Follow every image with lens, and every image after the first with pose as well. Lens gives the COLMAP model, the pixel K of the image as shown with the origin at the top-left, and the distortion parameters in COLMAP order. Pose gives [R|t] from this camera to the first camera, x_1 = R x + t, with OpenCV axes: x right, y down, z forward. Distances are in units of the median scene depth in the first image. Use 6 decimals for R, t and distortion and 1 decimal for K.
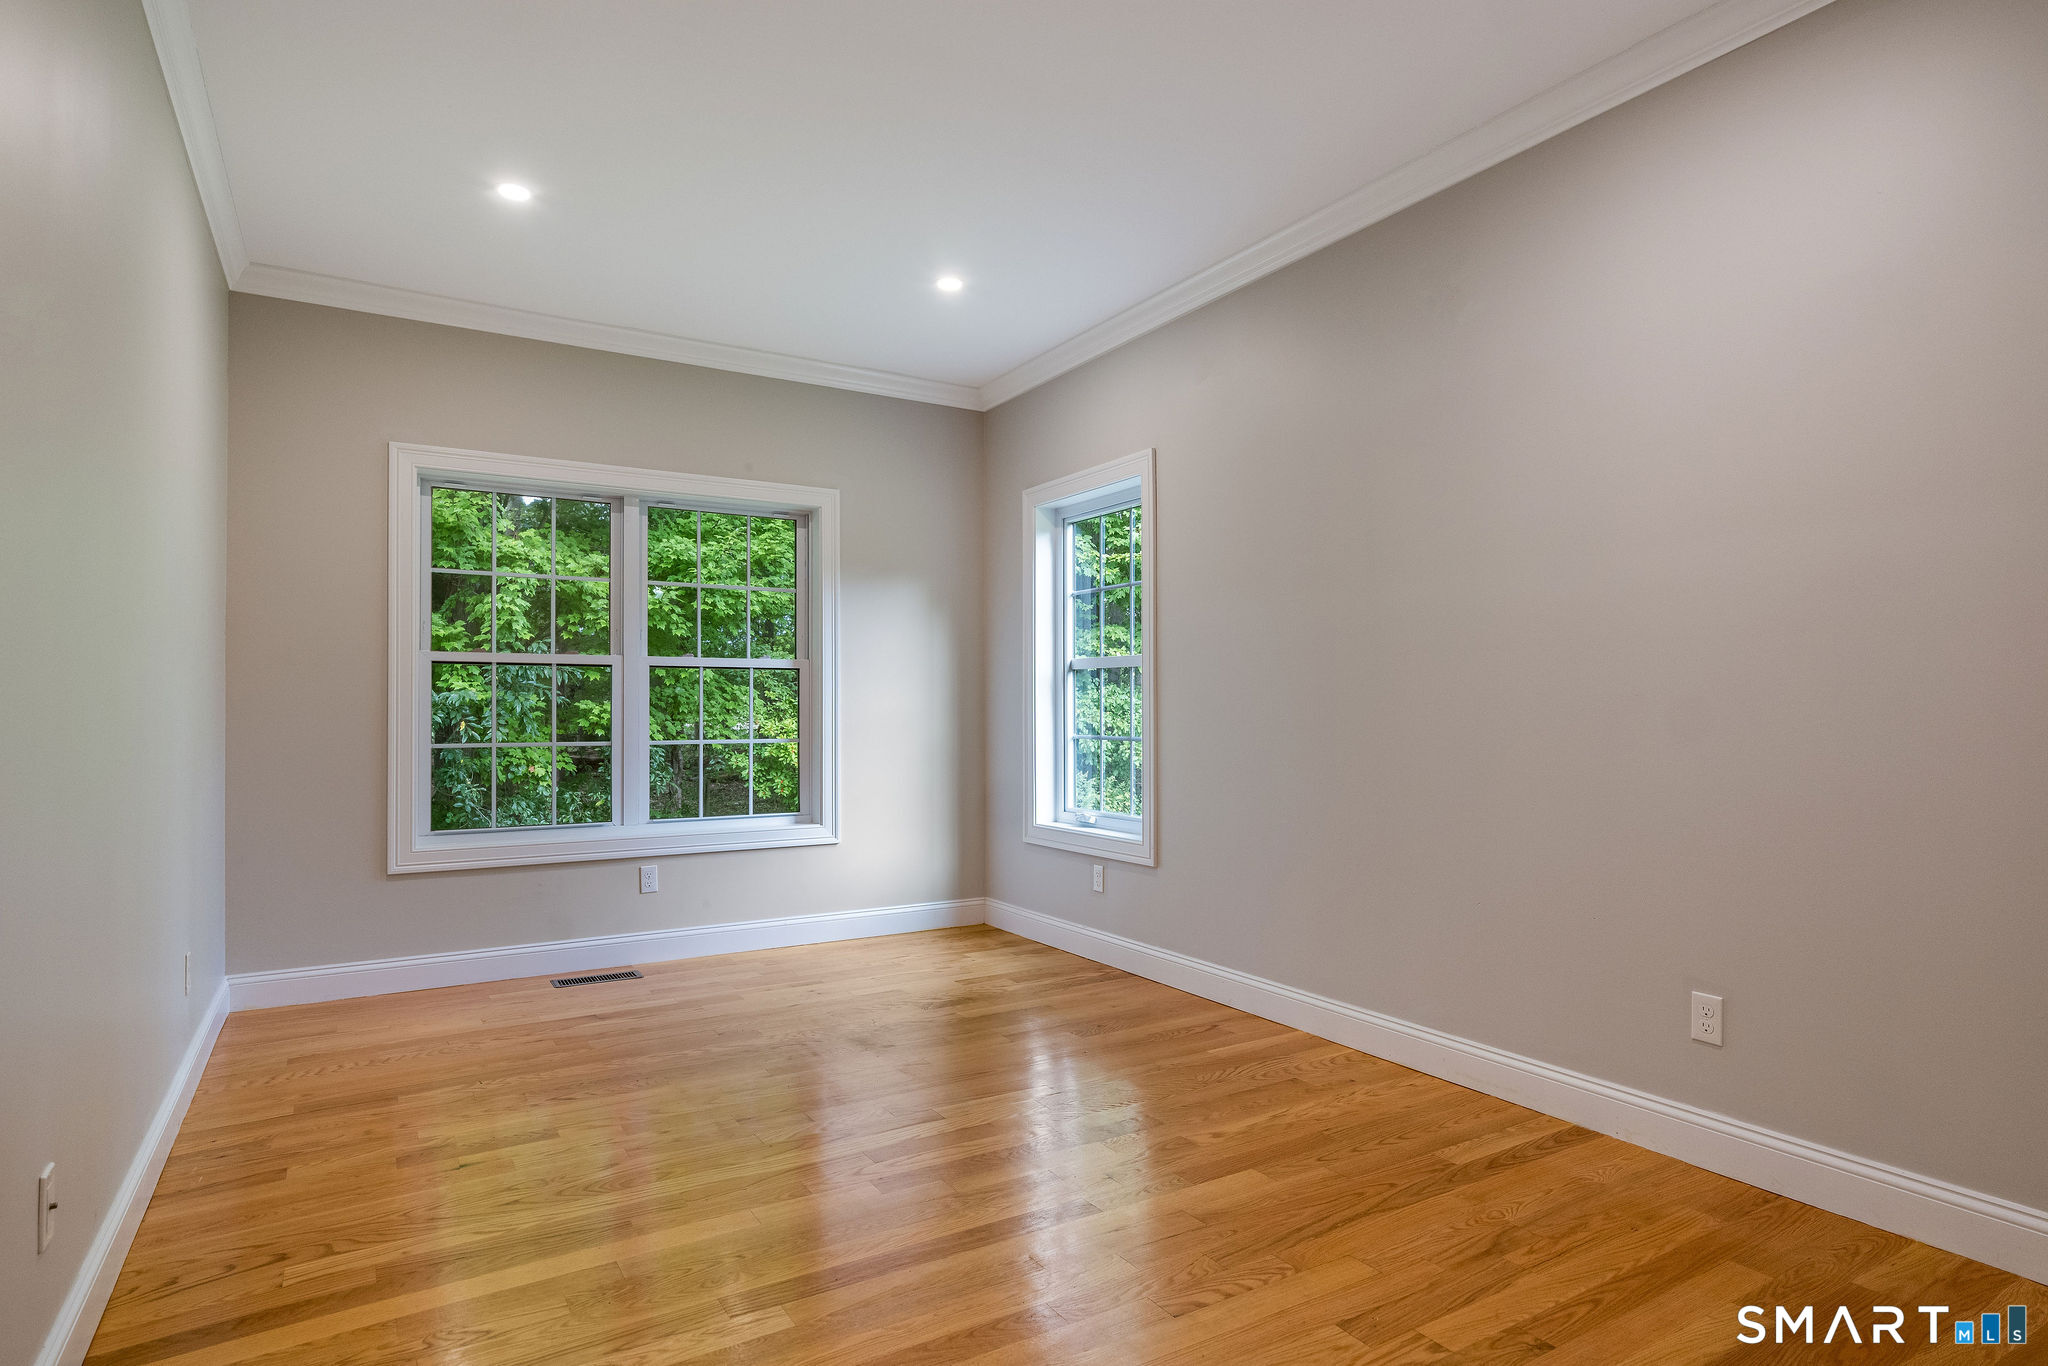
lens RADIAL K [[1115.0, 0, 1027.5], [0, 1115.0, 710.6], [0, 0, 1]] dist [-0.000222, -0.000112]
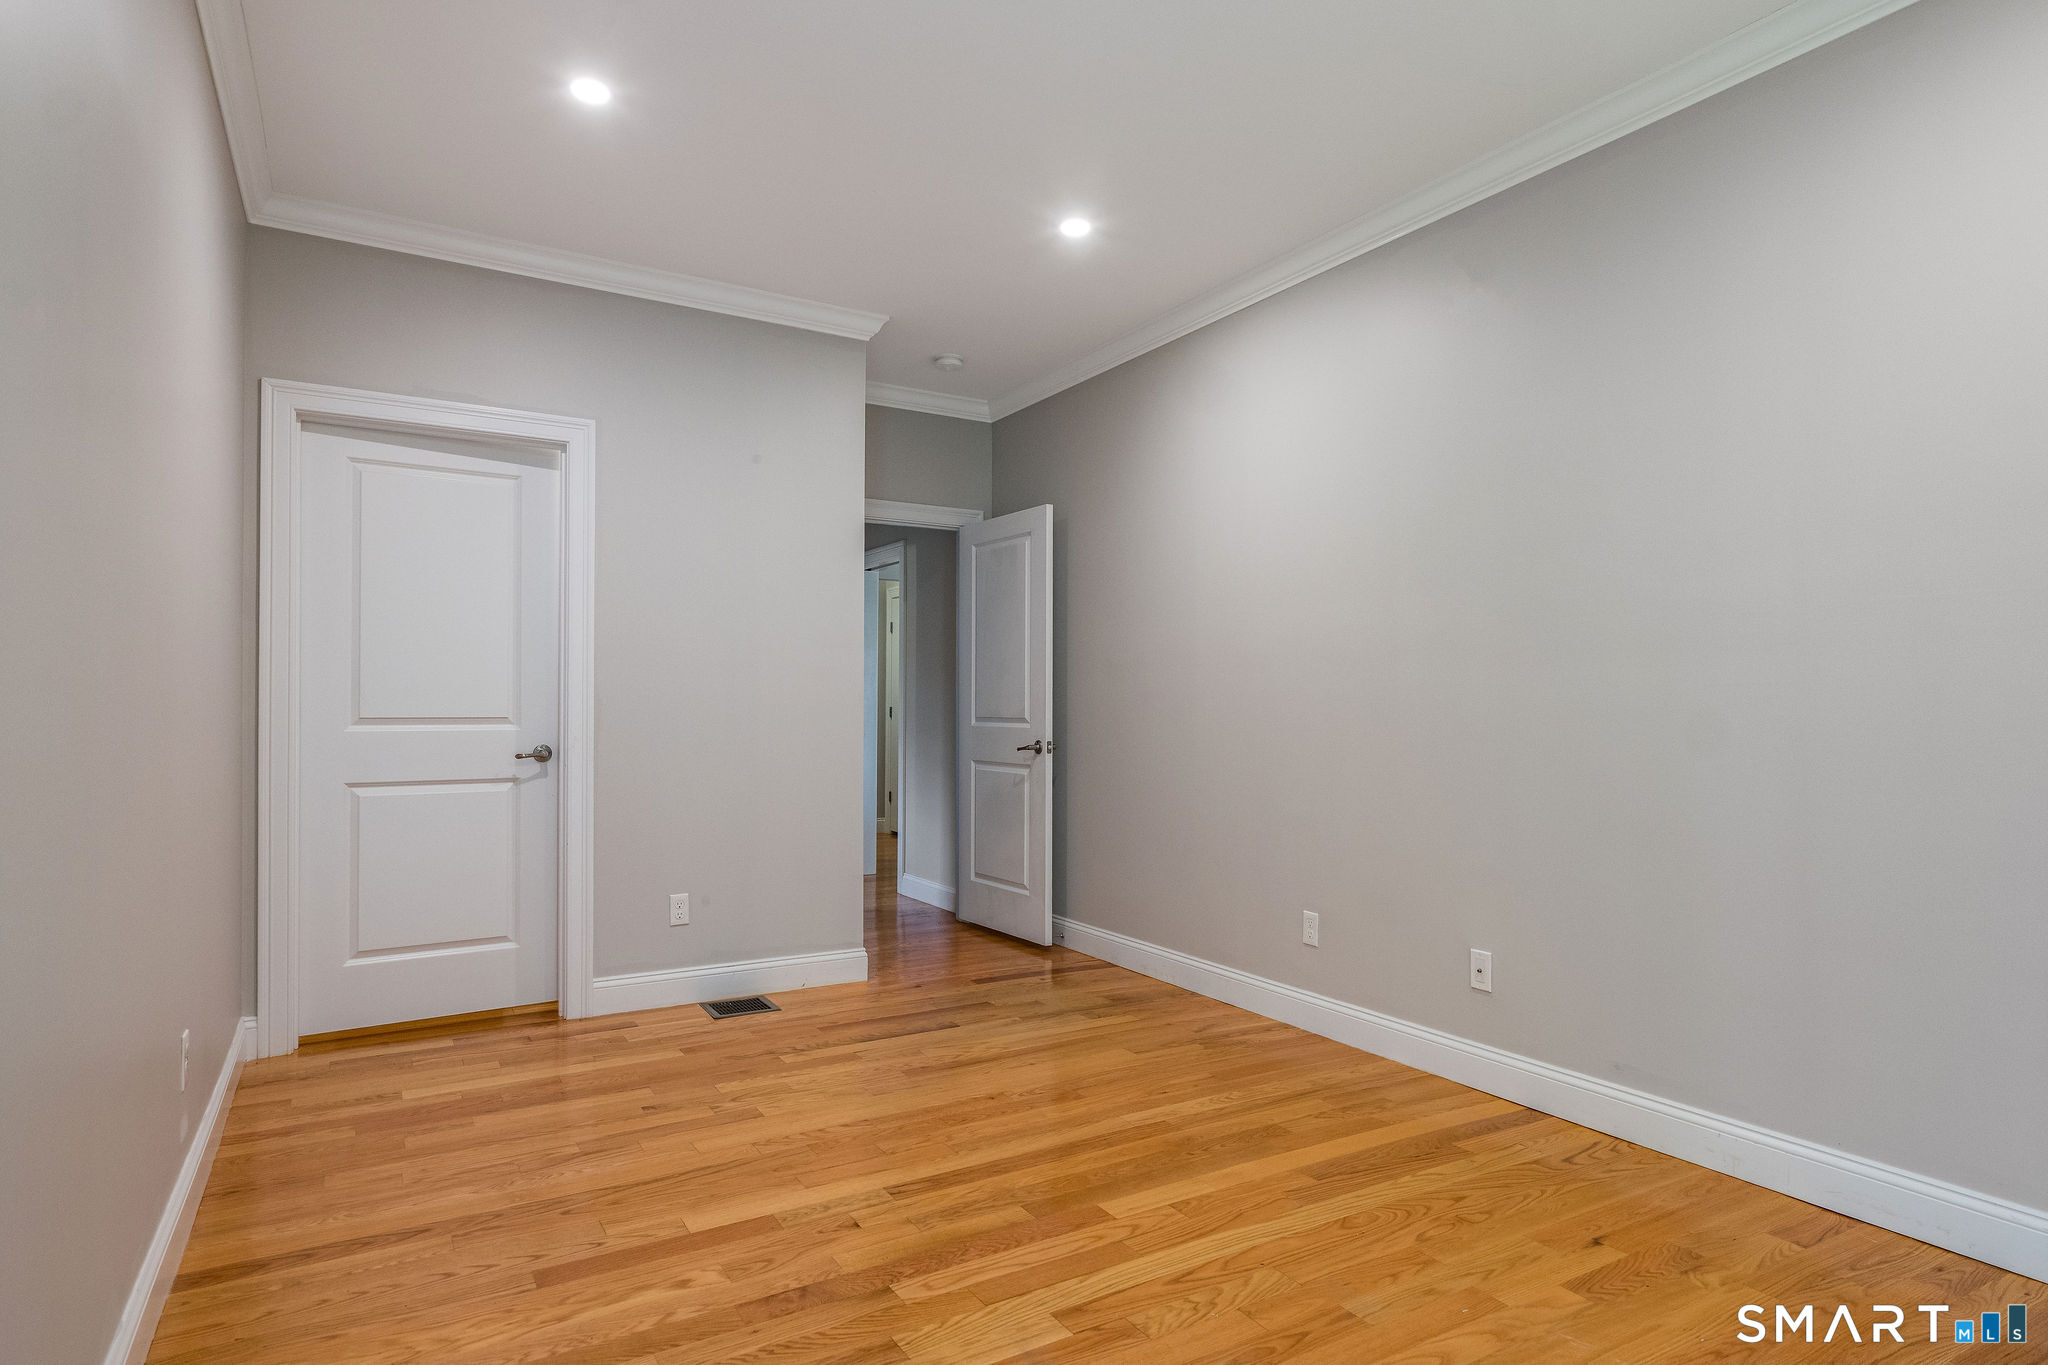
lens RADIAL K [[1115.0, 0, 1027.5], [0, 1115.0, 710.1], [0, 0, 1]] dist [-0.000222, -0.000112]
pose [[-0.999935, 0.001143, 0.011323, -0.077146], [0.001148, 0.999999, 0.000407, -0.004693], [-0.011323, 0.000420, -0.999936, 1.915752]]
